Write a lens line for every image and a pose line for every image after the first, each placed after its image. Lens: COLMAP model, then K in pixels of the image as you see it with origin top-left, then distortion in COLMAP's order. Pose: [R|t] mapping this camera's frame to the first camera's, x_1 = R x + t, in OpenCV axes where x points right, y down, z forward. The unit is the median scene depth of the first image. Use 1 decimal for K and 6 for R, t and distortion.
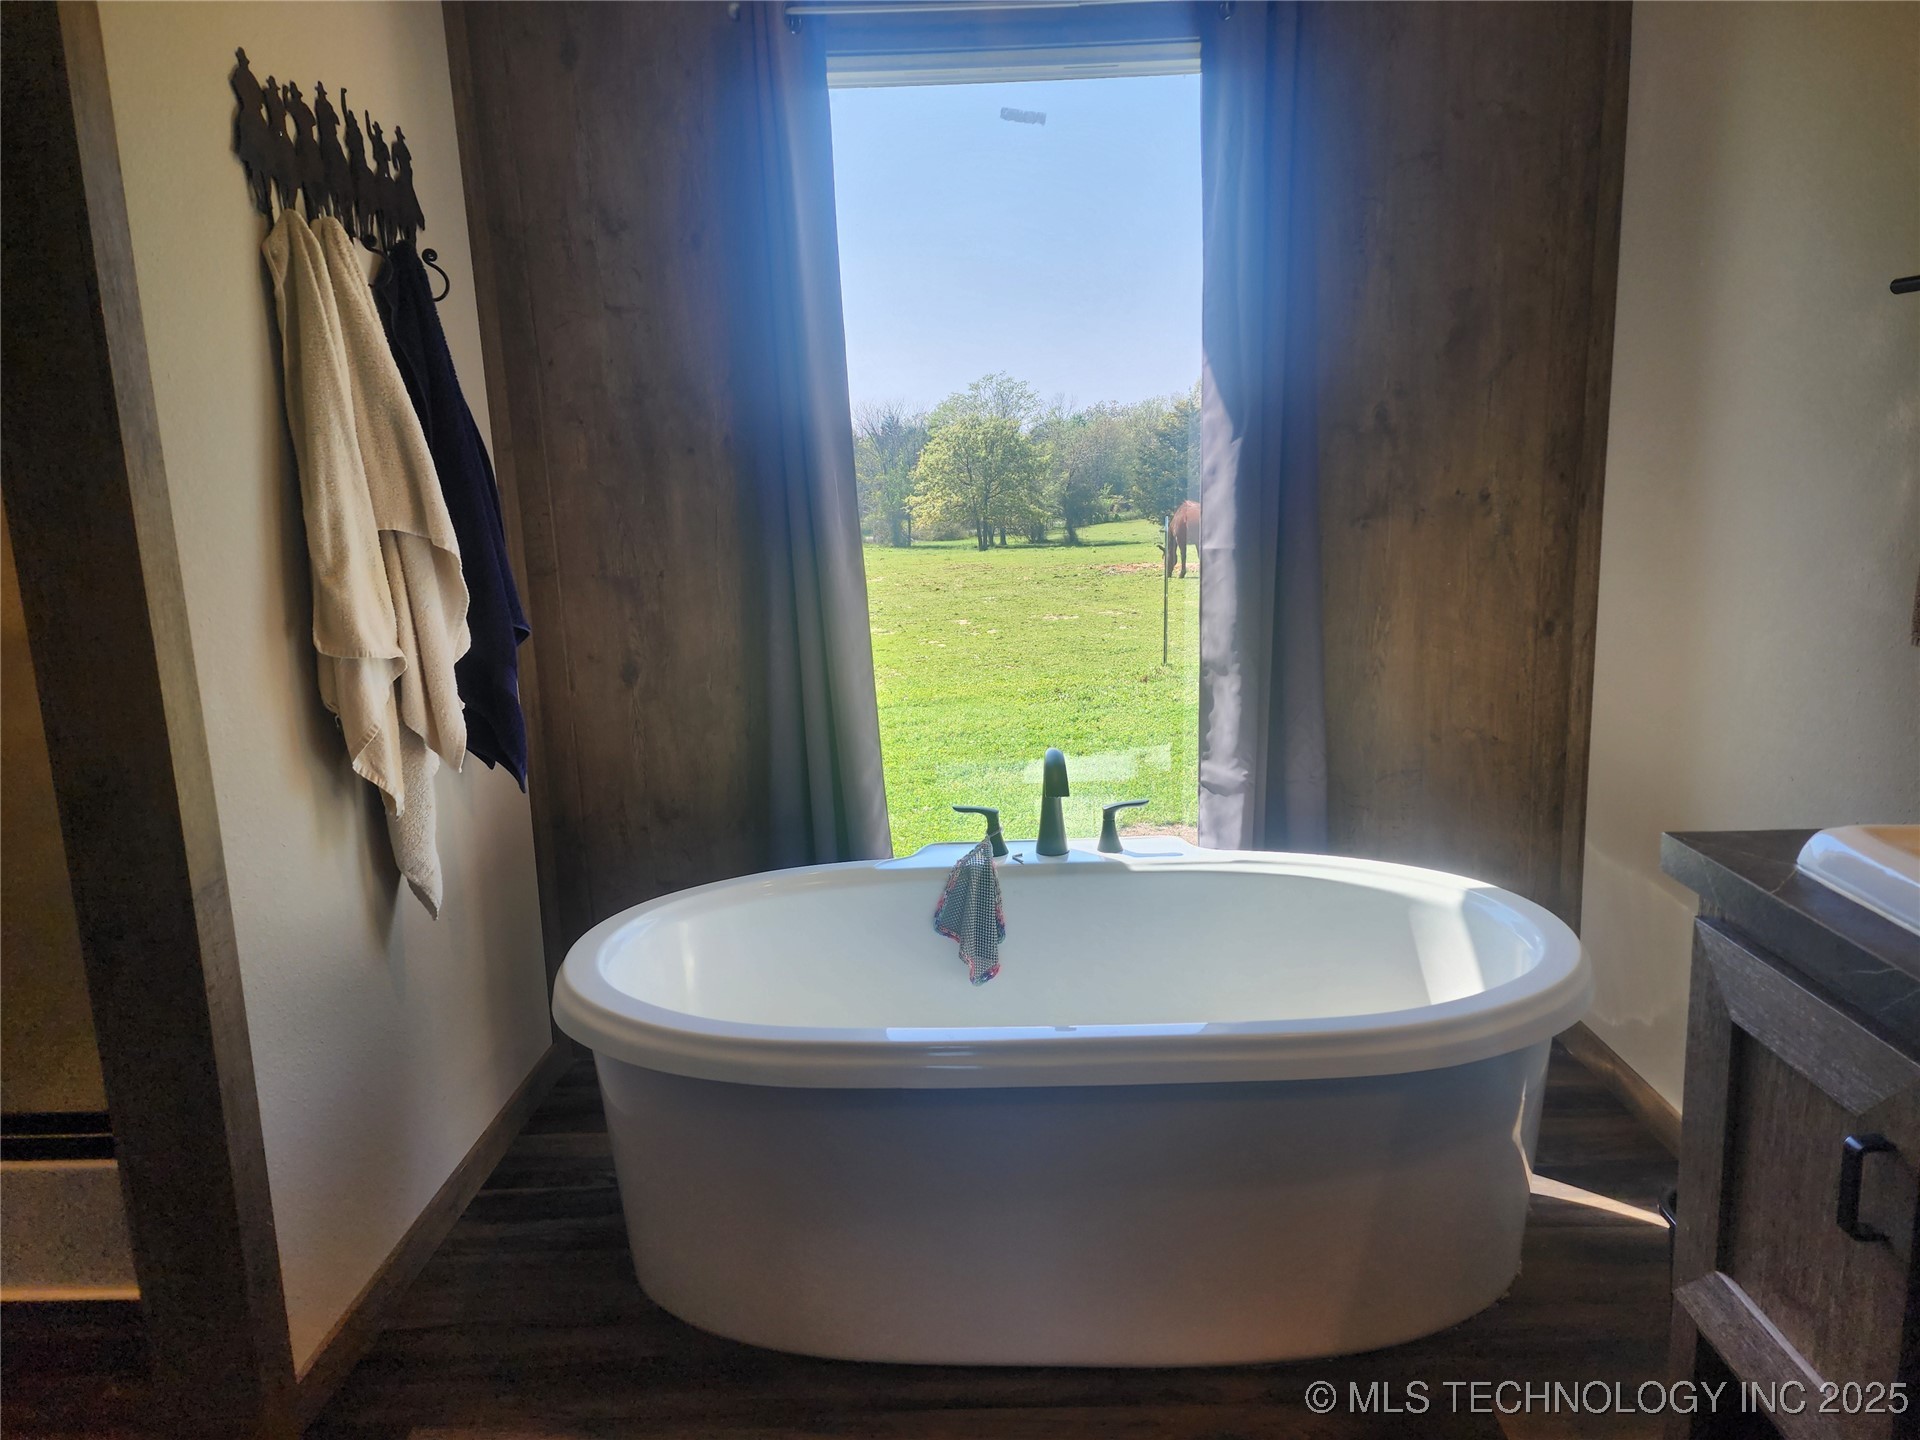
lens RADIAL K [[1292.4, 0, 969.6], [0, 1292.4, 707.8], [0, 0, 1]] dist [0.070288, -0.044961]
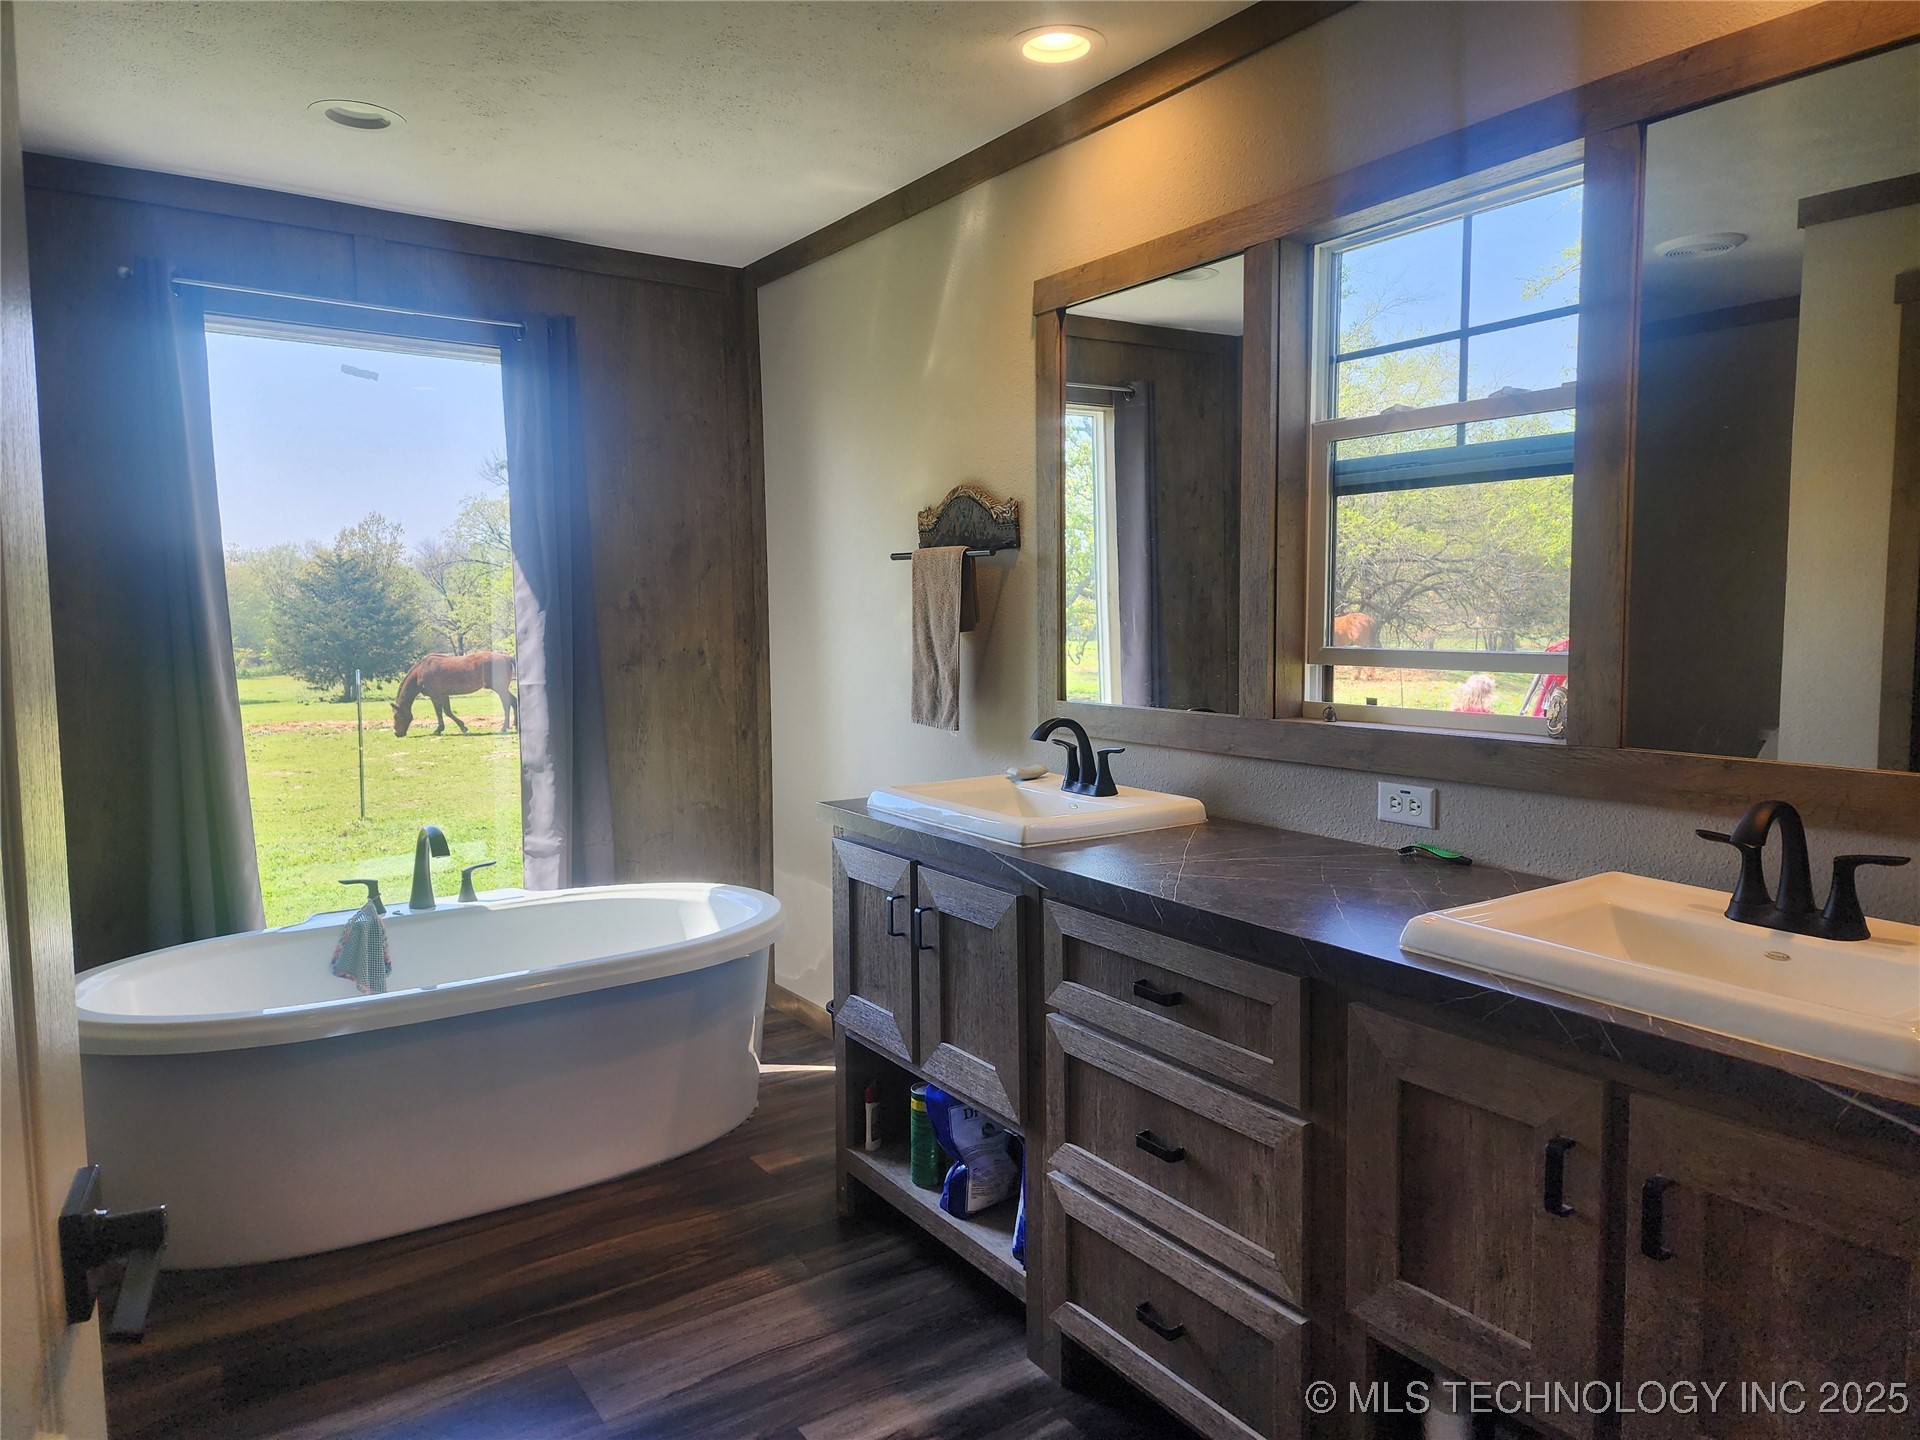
lens RADIAL K [[1292.4, 0, 970.8], [0, 1292.4, 722.5], [0, 0, 1]] dist [0.070288, -0.044961]
pose [[0.815014, -0.021524, 0.579041, -0.248452], [0.084387, 0.993065, -0.081862, 0.077878], [-0.573263, 0.115582, 0.811178, -0.444770]]
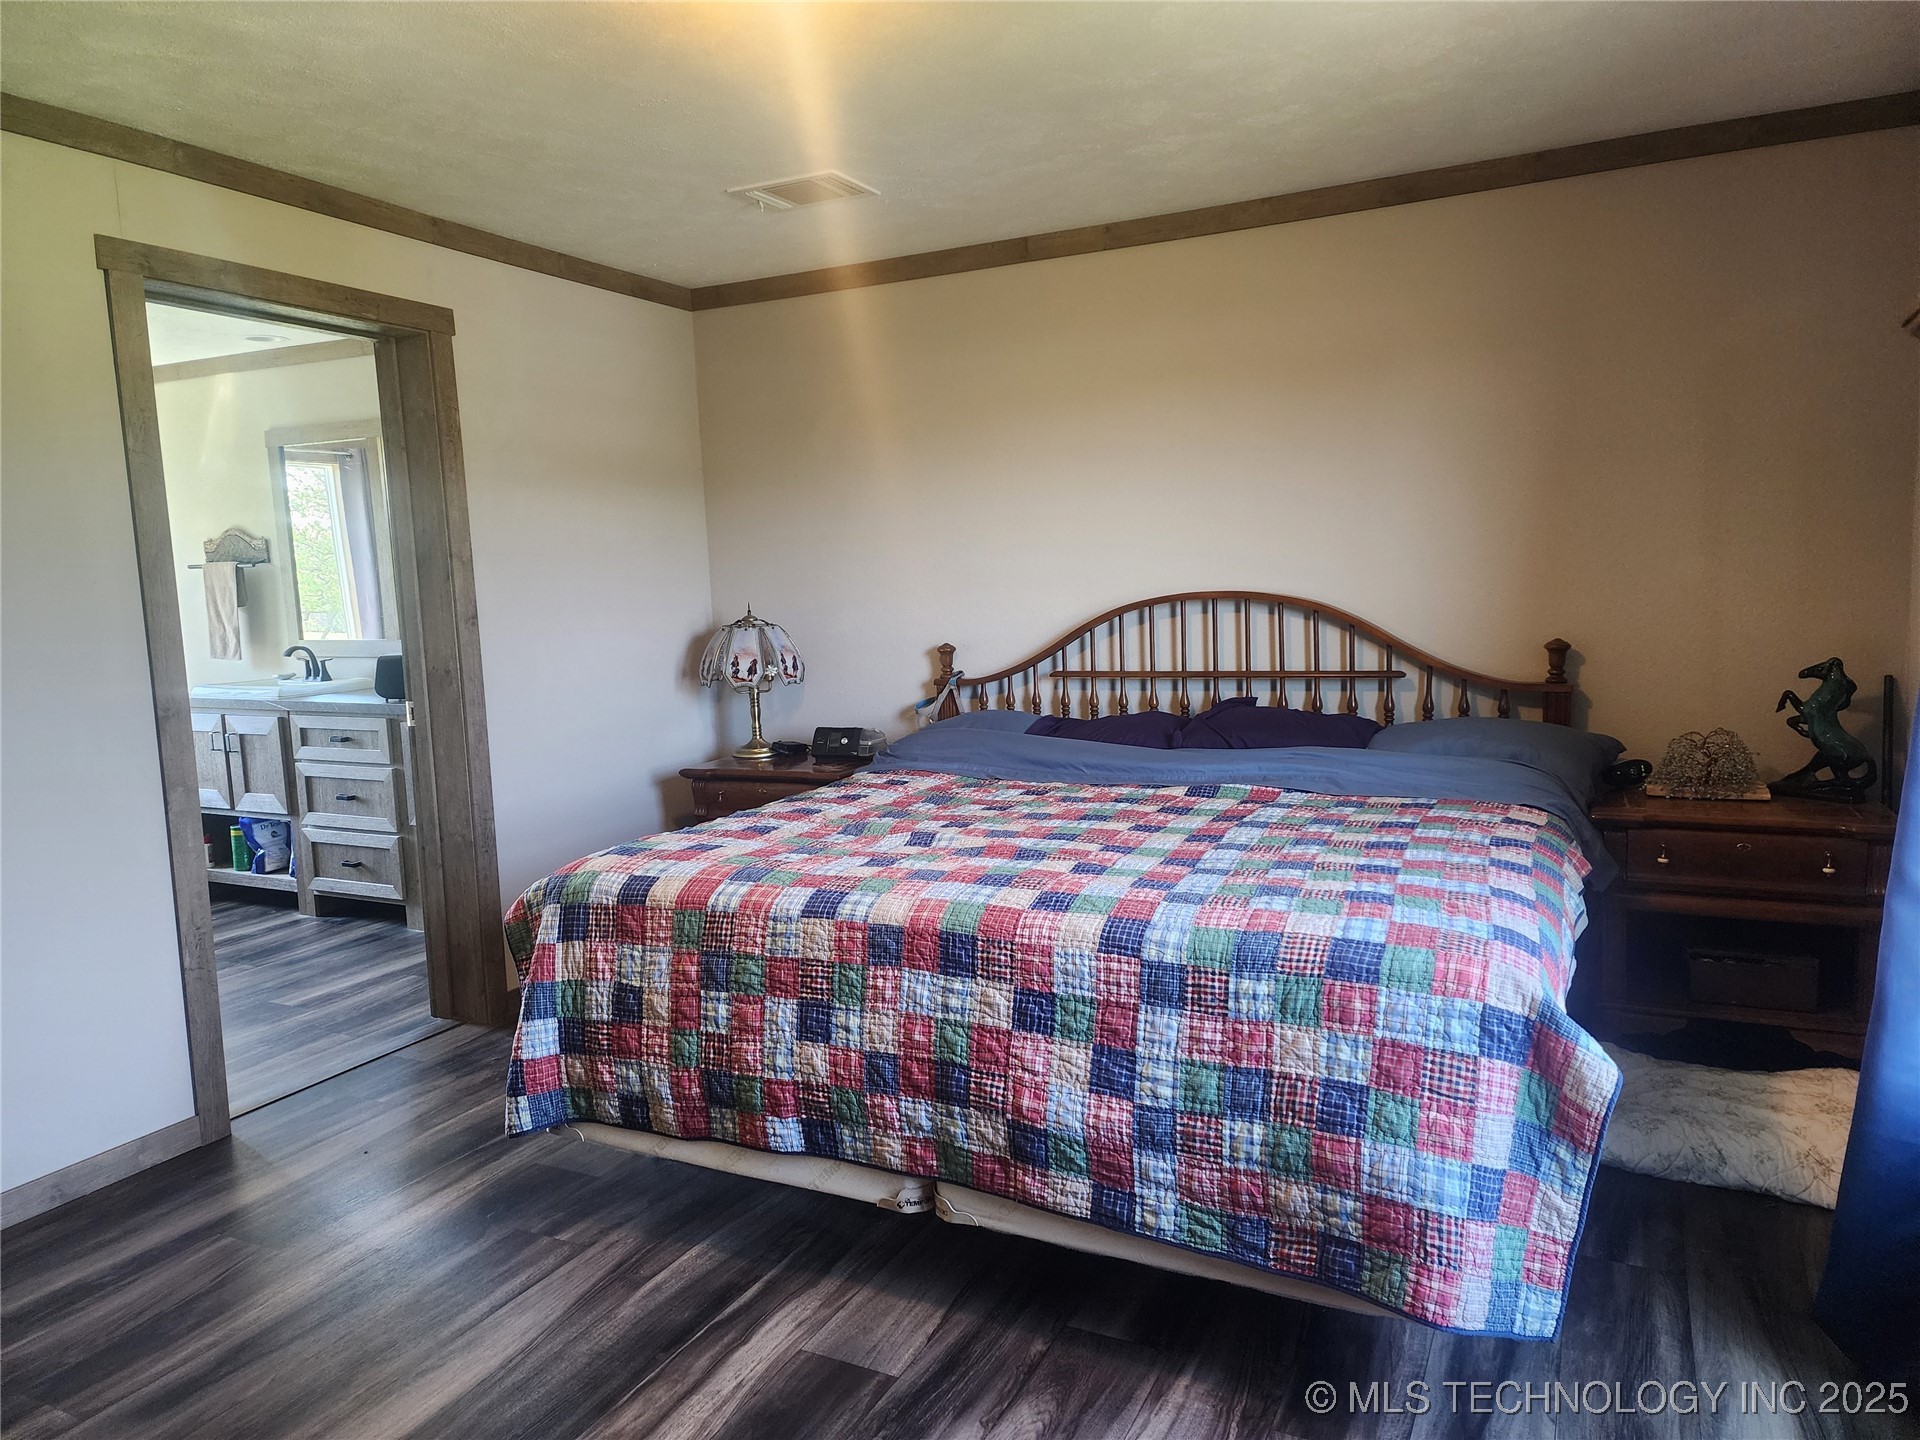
lens RADIAL K [[1292.4, 0, 972.2], [0, 1292.4, 726.1], [0, 0, 1]] dist [0.070288, -0.044961]
pose [[0.438673, -0.086001, 0.894522, -1.076851], [0.184056, 0.982907, 0.004238, 0.328314], [-0.879596, 0.162783, 0.447003, -1.606511]]
